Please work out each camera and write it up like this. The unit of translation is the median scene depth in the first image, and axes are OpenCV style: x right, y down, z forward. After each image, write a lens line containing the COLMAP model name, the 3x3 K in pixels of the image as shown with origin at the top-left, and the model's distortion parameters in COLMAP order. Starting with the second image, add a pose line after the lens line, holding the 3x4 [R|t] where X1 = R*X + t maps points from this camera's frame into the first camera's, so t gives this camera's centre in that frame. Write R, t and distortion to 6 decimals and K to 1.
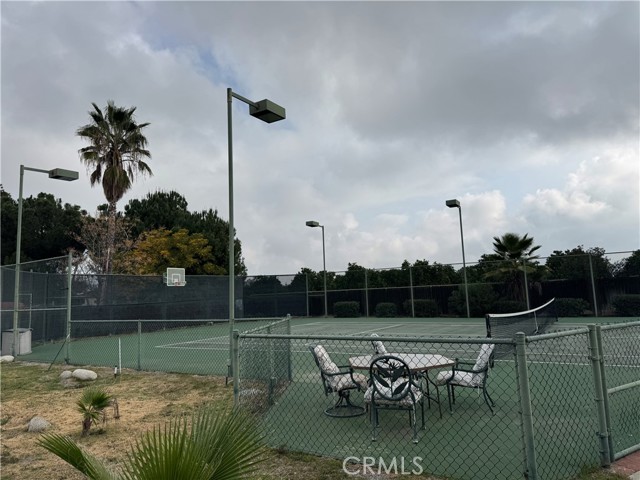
lens RADIAL K [[438.2, 0, 318.9], [0, 438.2, 252.2], [0, 0, 1]] dist [0.081547, -0.075589]
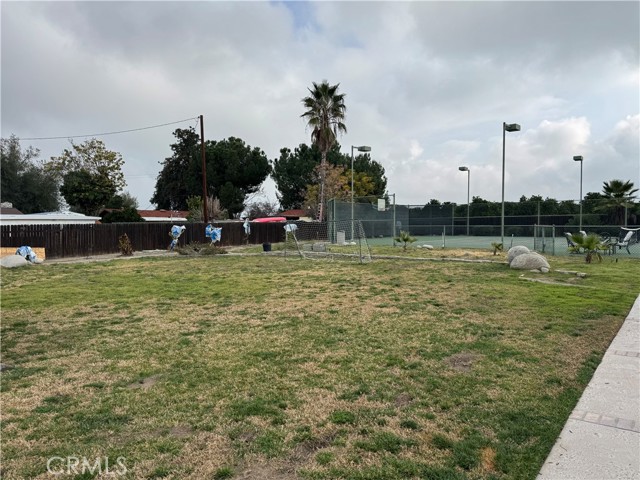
lens RADIAL K [[438.2, 0, 318.9], [0, 438.2, 252.2], [0, 0, 1]] dist [0.081547, -0.075589]
pose [[0.991280, 0.041714, -0.124995, -0.287532], [-0.020681, 0.986065, 0.165067, -0.026518], [0.130139, -0.161043, 0.978330, -0.497634]]
